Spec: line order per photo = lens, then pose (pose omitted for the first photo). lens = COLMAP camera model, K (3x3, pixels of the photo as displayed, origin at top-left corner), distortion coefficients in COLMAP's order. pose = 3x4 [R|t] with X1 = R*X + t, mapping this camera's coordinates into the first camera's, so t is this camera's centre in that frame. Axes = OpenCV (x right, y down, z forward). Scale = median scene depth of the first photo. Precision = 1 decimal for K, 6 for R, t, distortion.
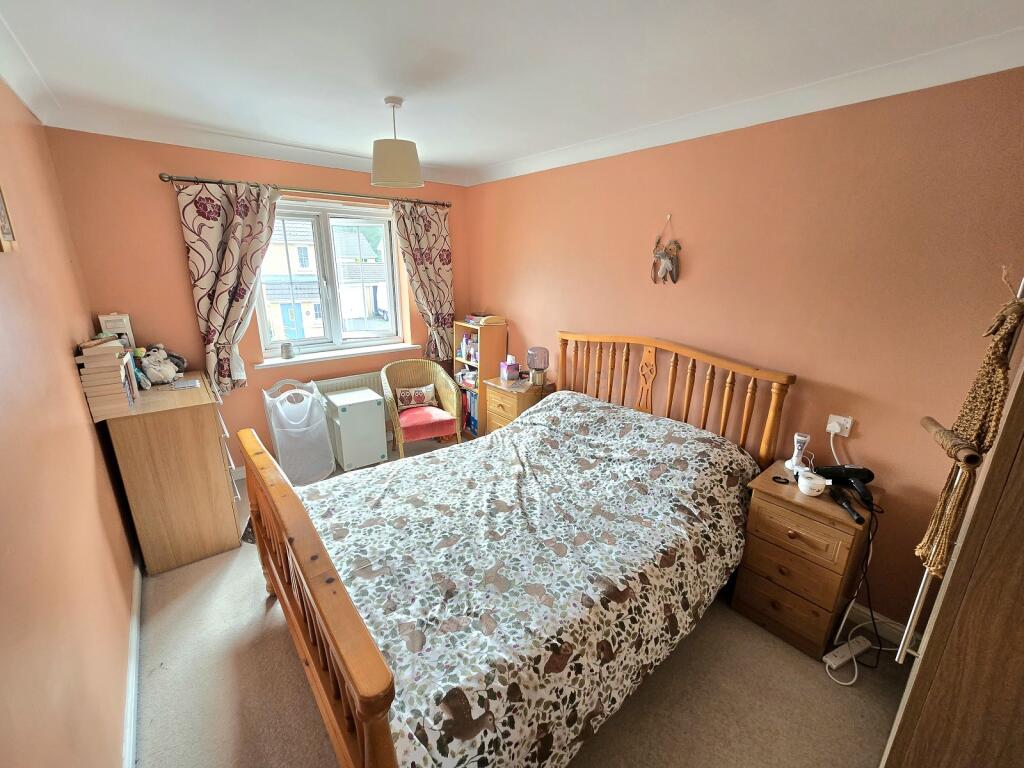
lens RADIAL K [[419.6, 0, 512.0], [0, 419.6, 384.0], [0, 0, 1]] dist [0.002031, 0.000181]
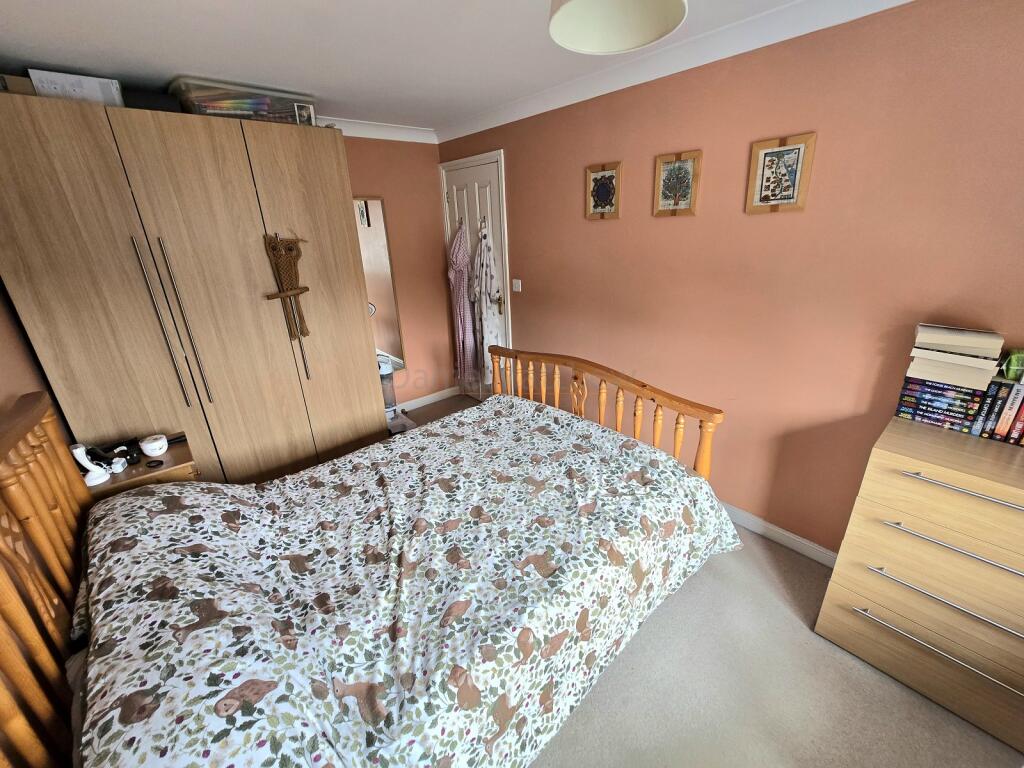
lens RADIAL K [[419.6, 0, 512.0], [0, 419.6, 384.0], [0, 0, 1]] dist [0.002031, 0.000181]
pose [[-0.999635, 0.018758, -0.019457, -0.163415], [0.002781, 0.787509, 0.616297, -0.481791], [0.026883, 0.616018, -0.787273, 1.598886]]
